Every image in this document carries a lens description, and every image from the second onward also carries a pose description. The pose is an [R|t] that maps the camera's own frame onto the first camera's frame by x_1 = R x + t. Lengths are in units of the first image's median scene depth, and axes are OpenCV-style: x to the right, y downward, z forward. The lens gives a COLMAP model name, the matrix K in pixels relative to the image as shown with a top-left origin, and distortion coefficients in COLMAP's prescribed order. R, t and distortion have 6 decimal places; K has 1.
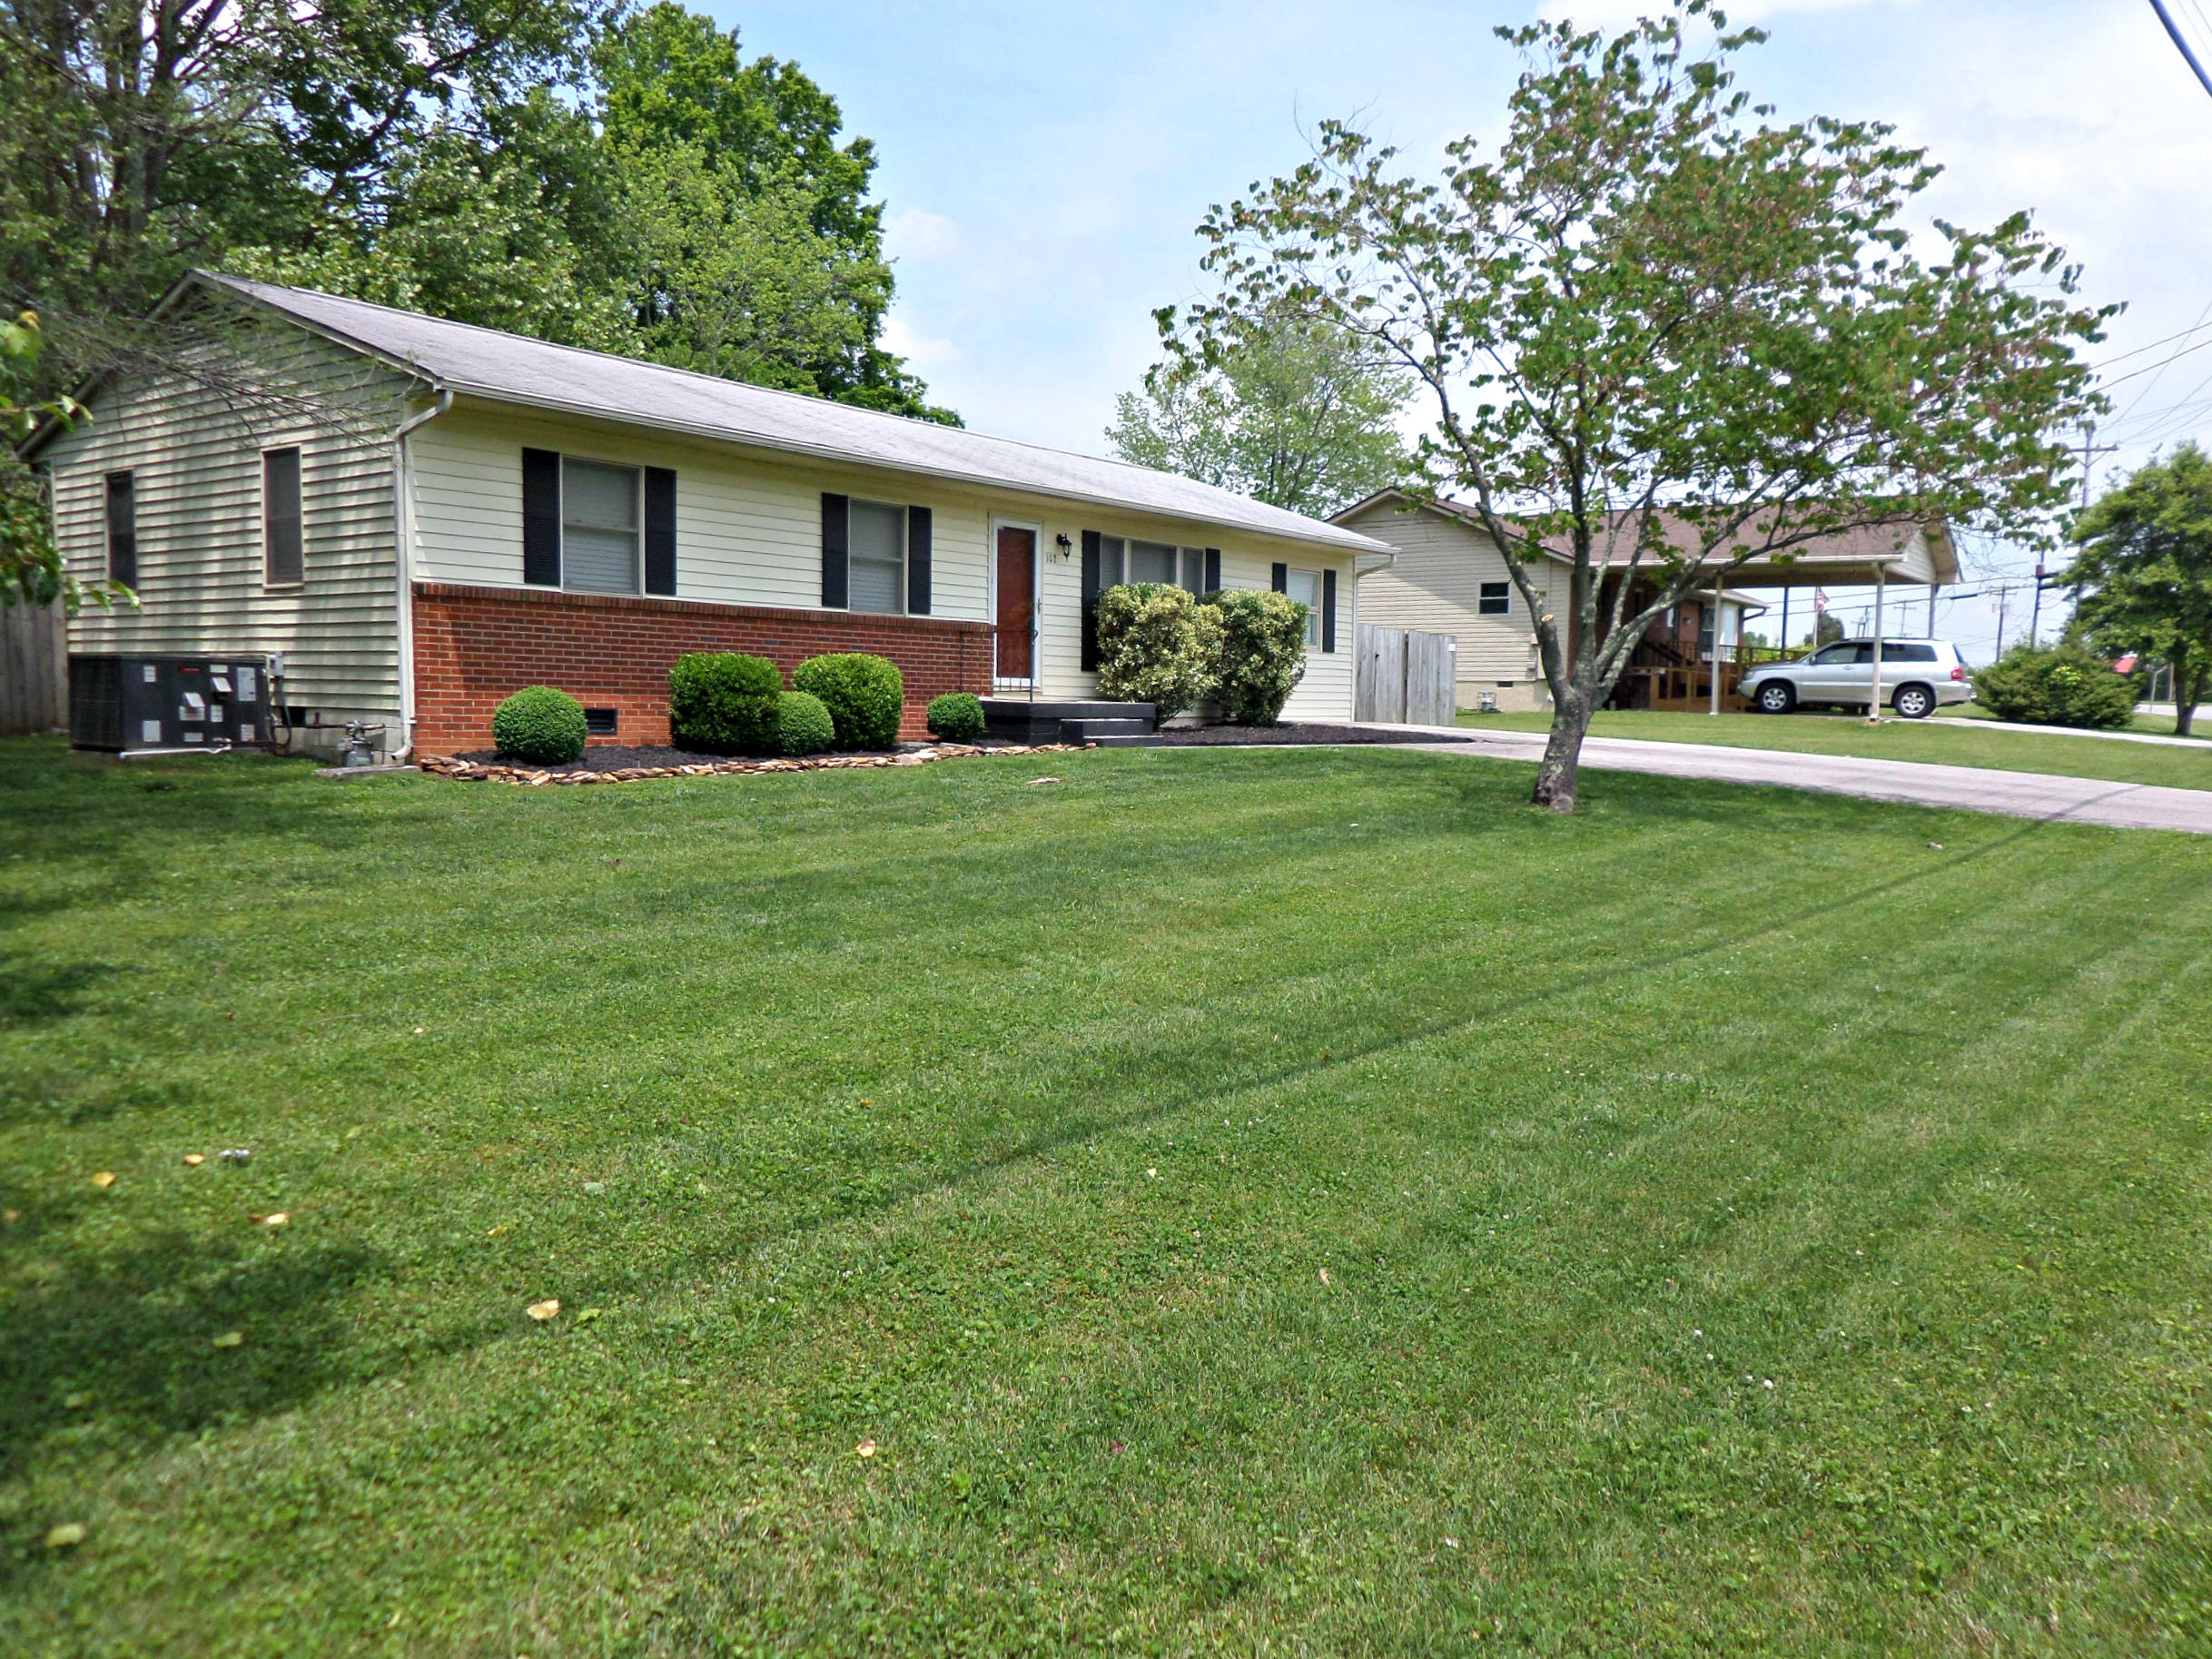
lens RADIAL K [[1597.2, 0, 1100.1], [0, 1597.2, 825.8], [0, 0, 1]] dist [-0.006707, 0.000129]
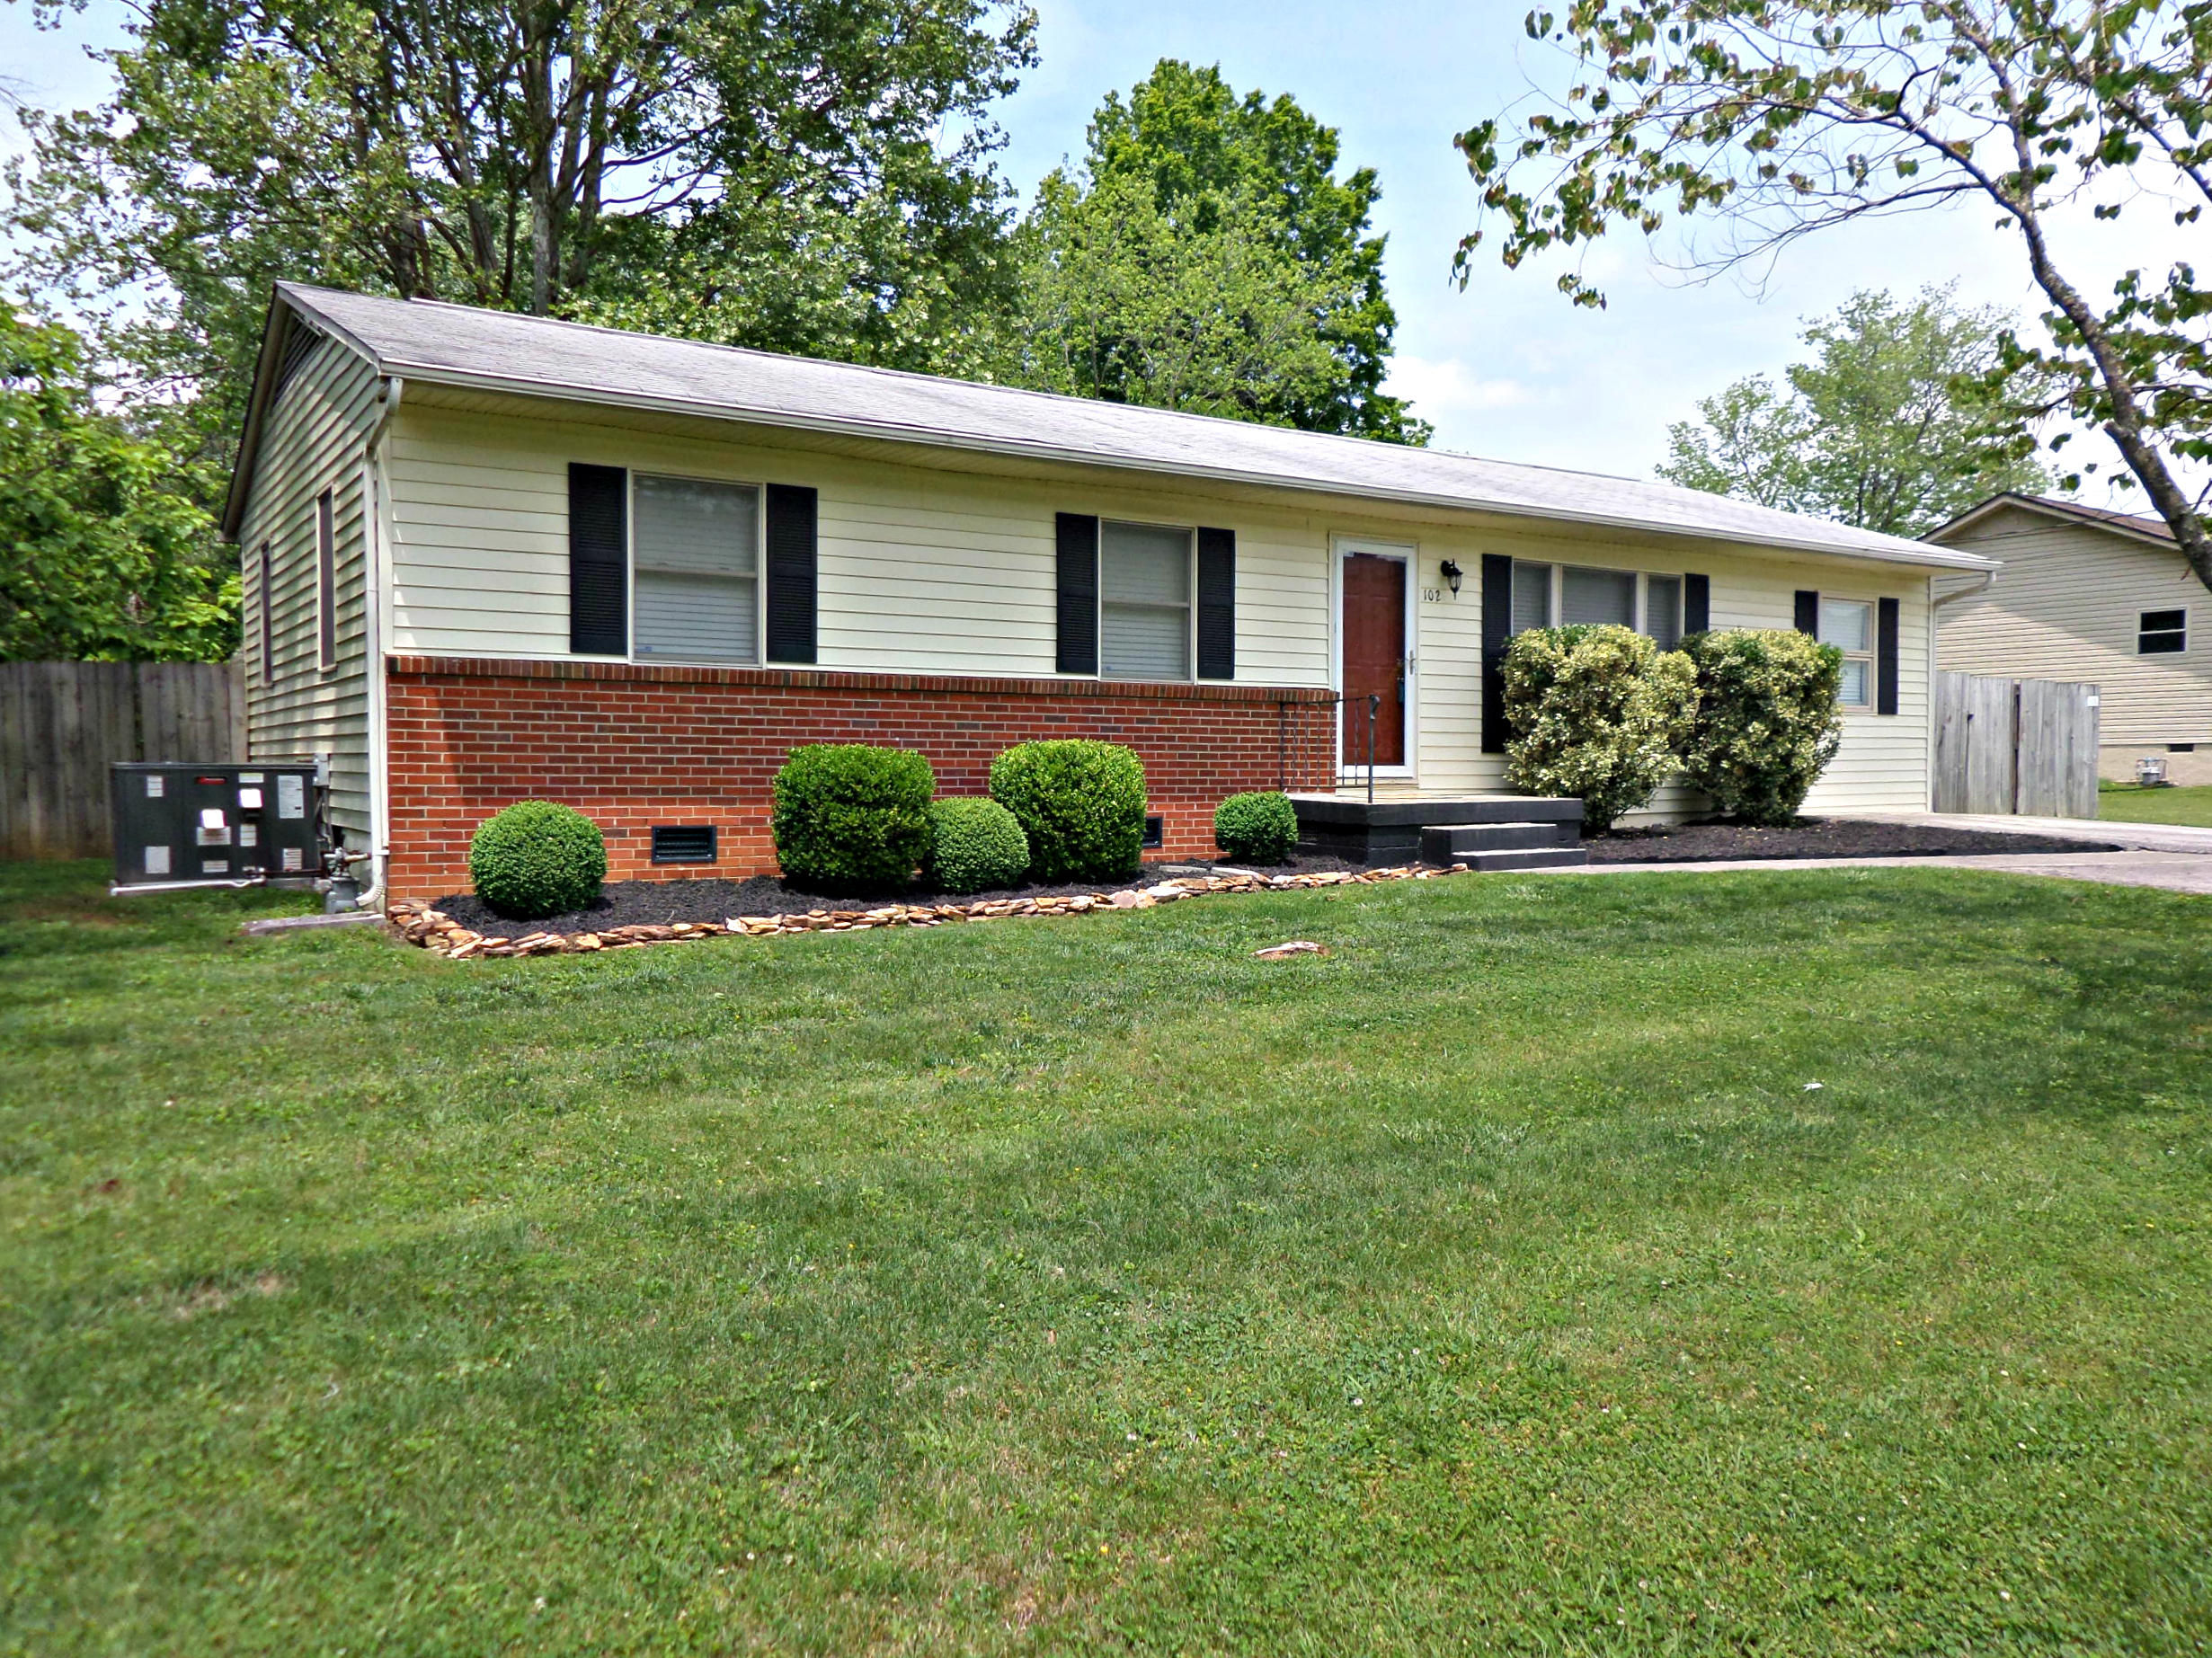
lens RADIAL K [[1597.0, 0, 1118.2], [0, 1597.0, 839.0], [0, 0, 1]] dist [-0.006707, 0.000129]
pose [[0.942264, 0.000346, -0.334872, 0.089248], [-0.012254, 0.999365, -0.033448, -0.040407], [0.334647, 0.035621, 0.941670, 0.345954]]
